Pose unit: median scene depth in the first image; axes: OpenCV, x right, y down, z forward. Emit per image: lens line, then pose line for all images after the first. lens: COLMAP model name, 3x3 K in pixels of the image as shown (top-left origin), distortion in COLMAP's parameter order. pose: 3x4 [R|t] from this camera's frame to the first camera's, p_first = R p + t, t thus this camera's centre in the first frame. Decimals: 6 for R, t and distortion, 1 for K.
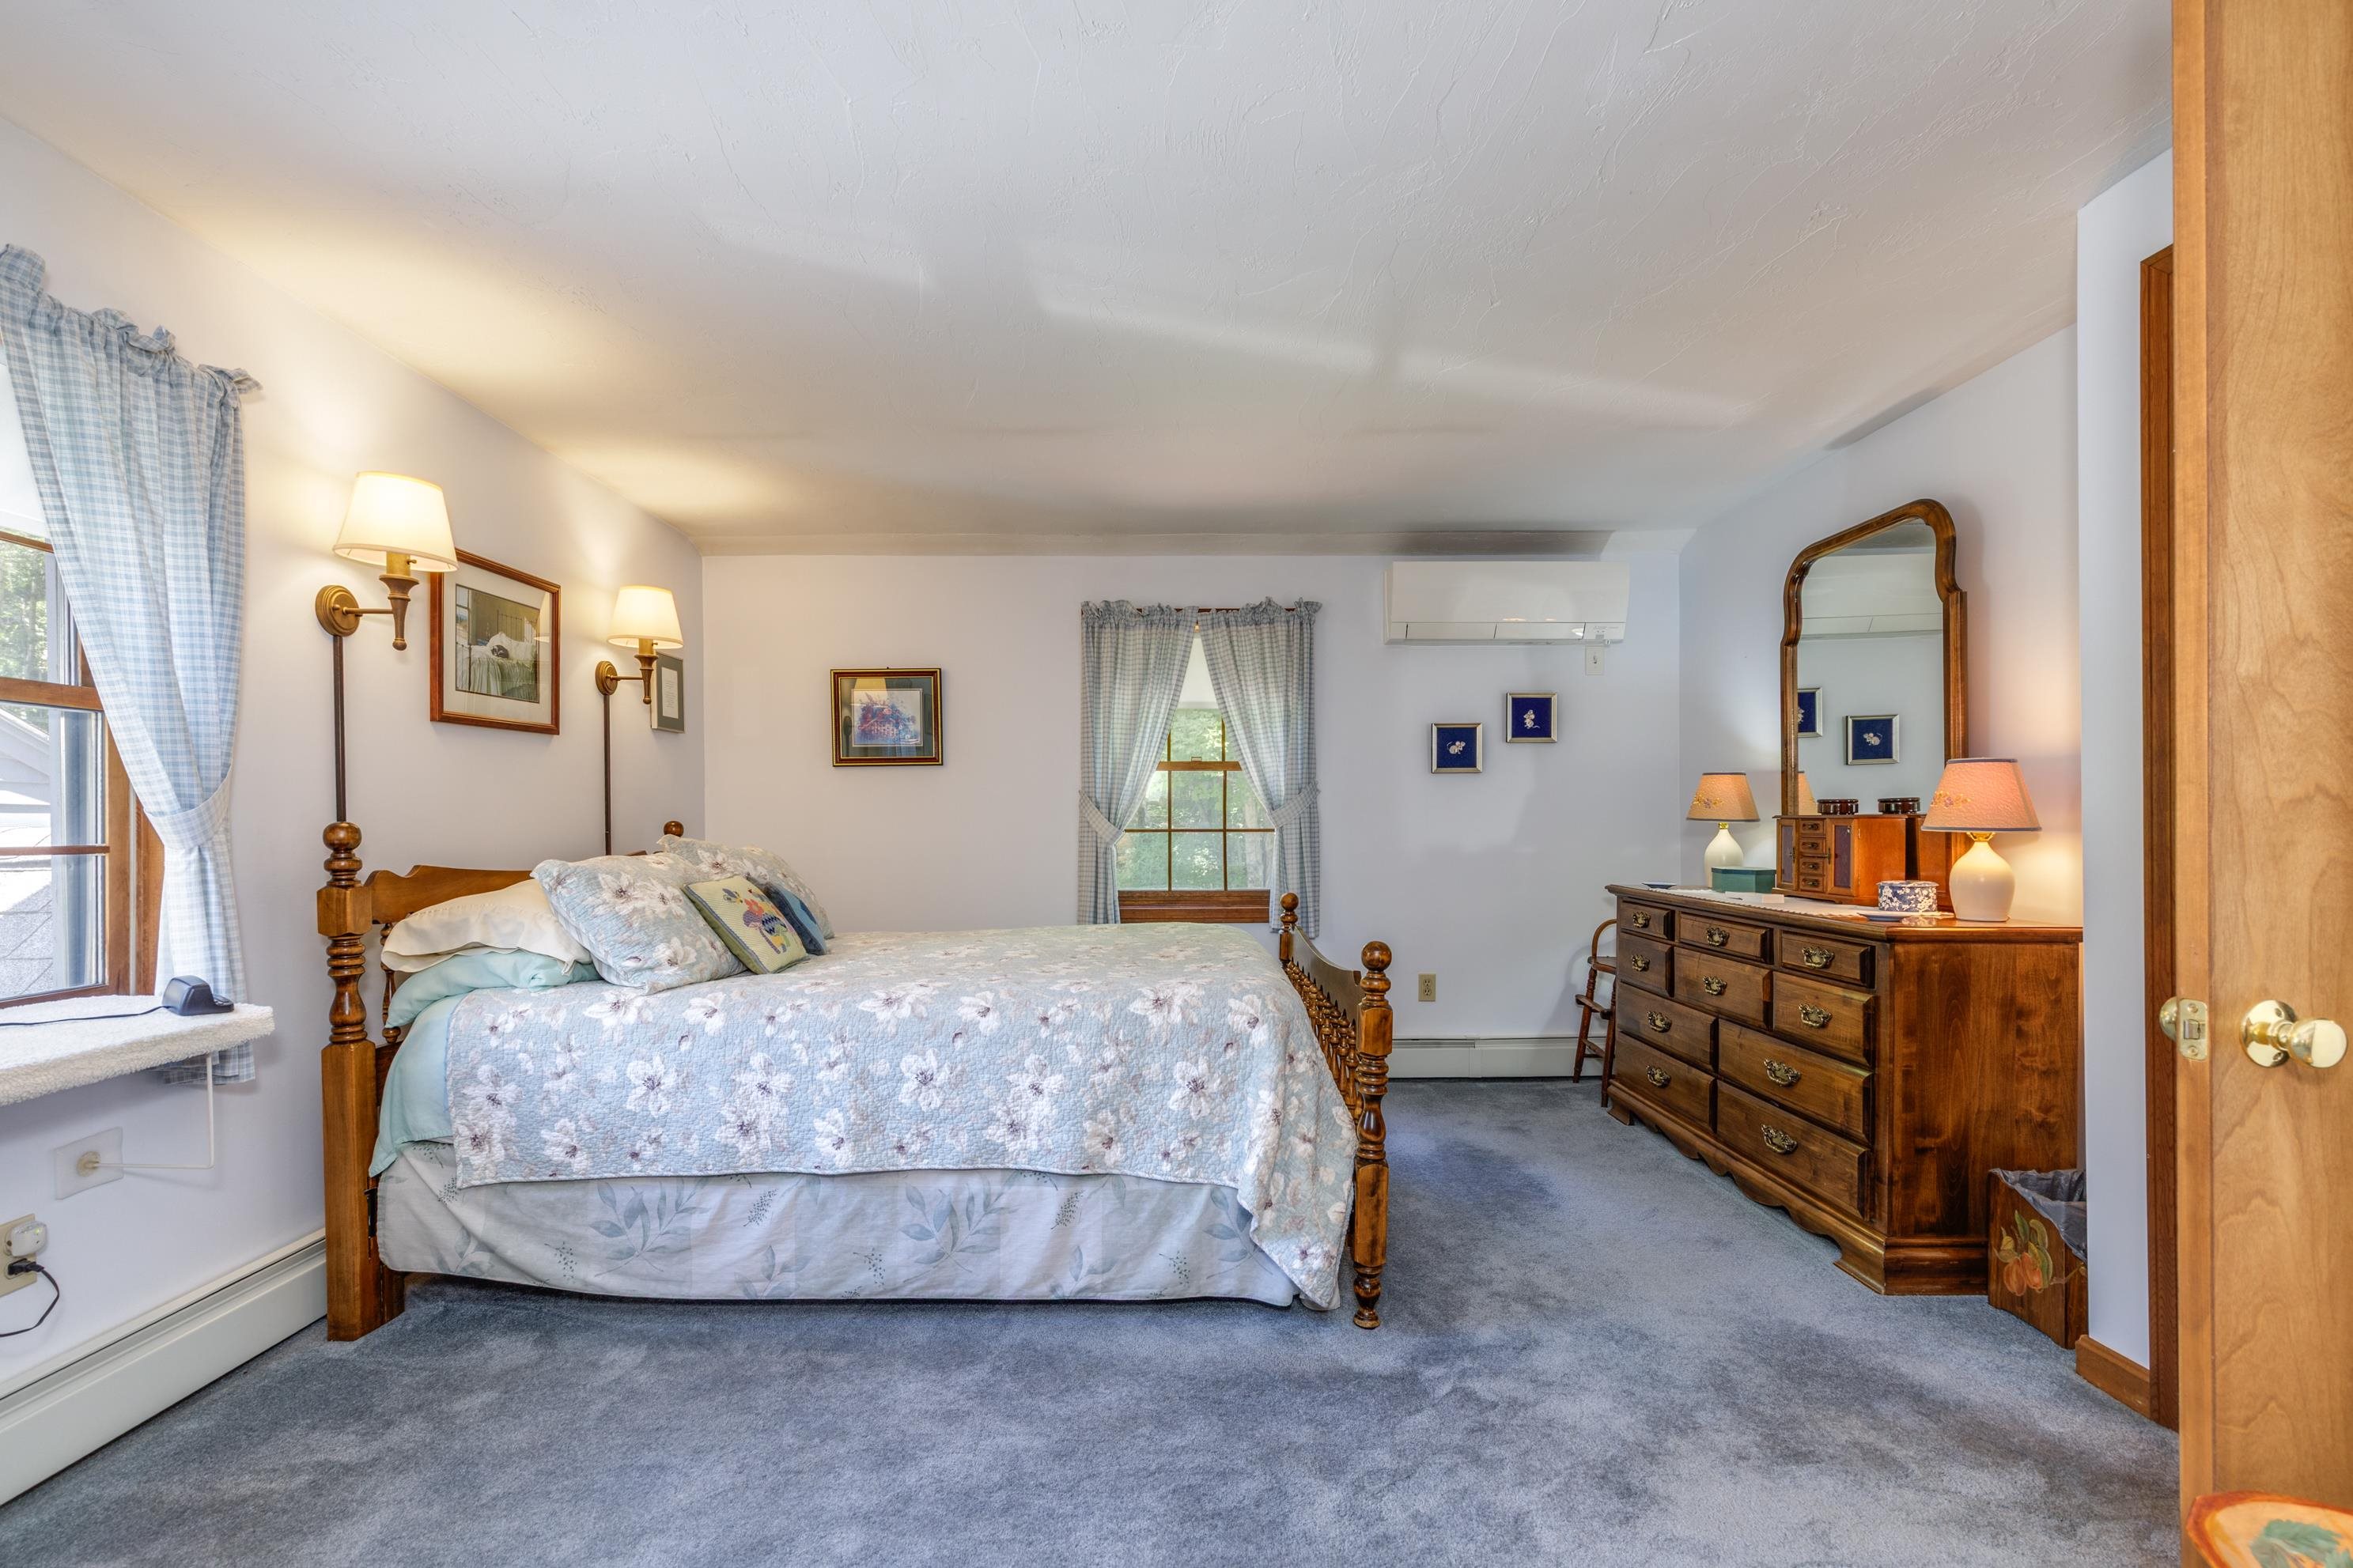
lens RADIAL K [[1057.7, 0, 1177.0], [0, 1057.7, 829.3], [0, 0, 1]] dist [0.009304, 0.000104]
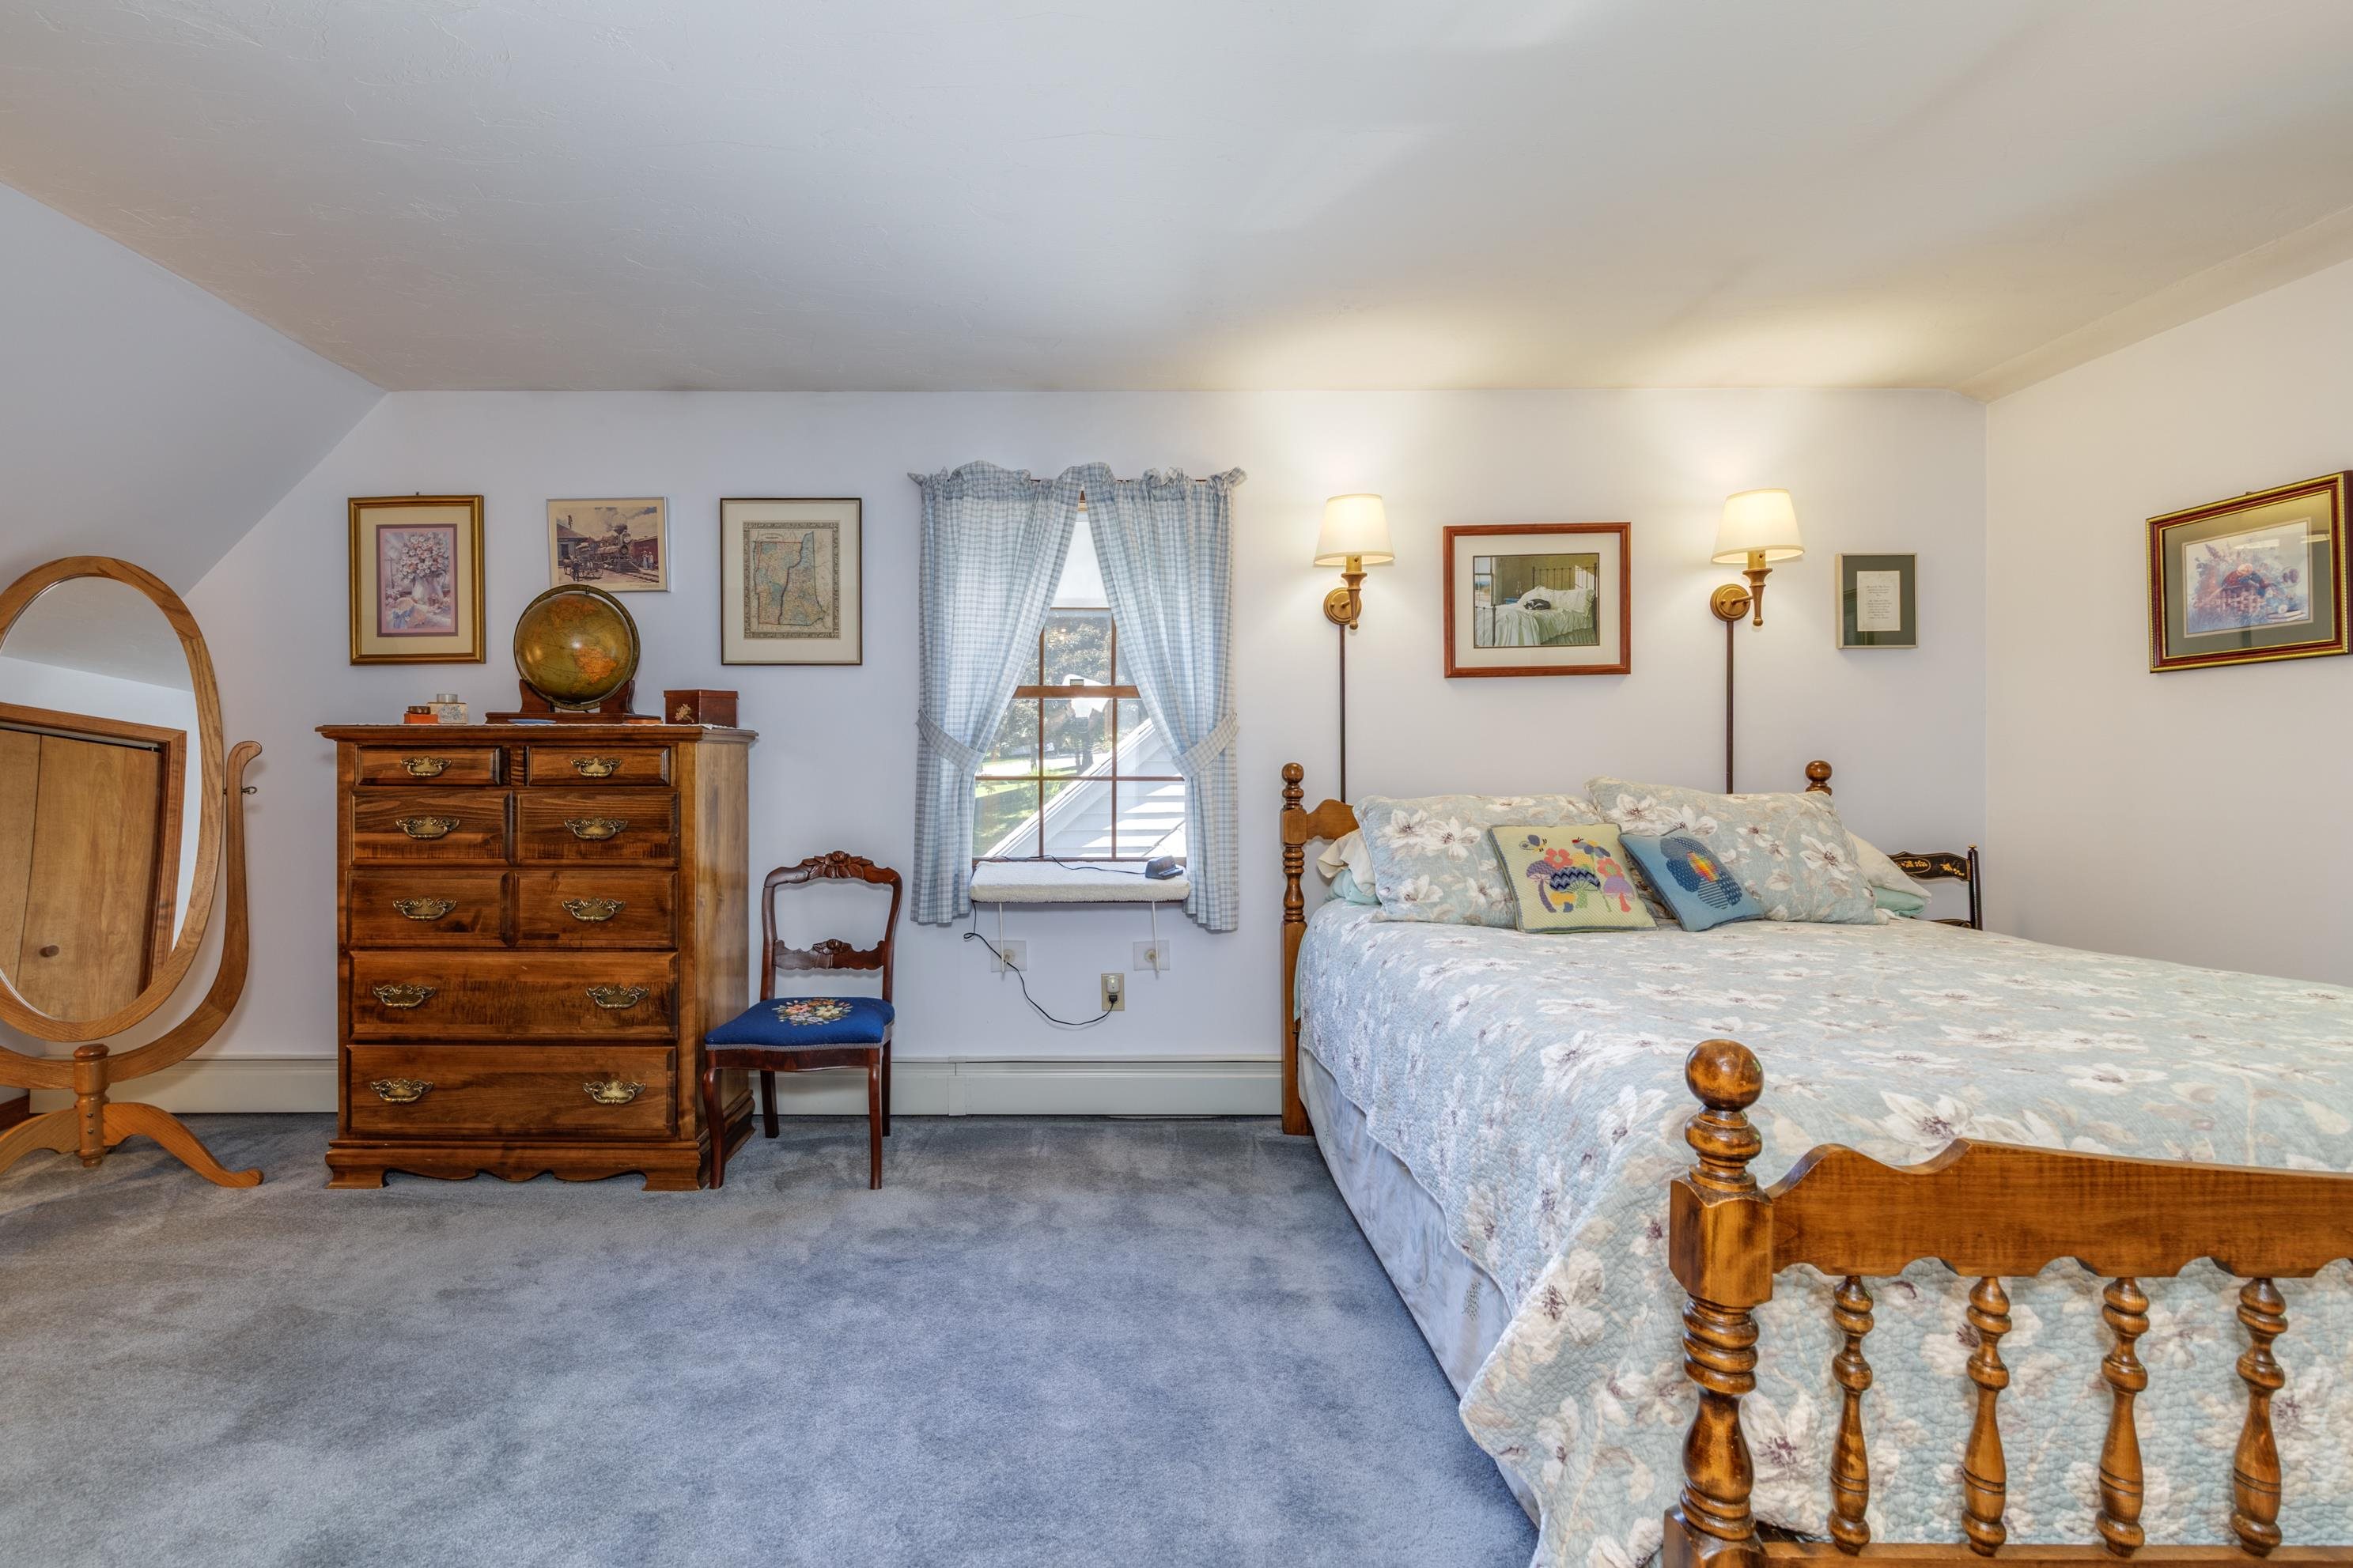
lens RADIAL K [[1156.1, 0, 1176.5], [0, 1156.1, 784.0], [0, 0, 1]] dist [0.003087, -0.000583]
pose [[0.004089, 0.023091, -0.999725, 0.588065], [-0.003773, 0.999727, 0.023075, -0.011078], [0.999985, 0.003678, 0.004175, 0.678936]]
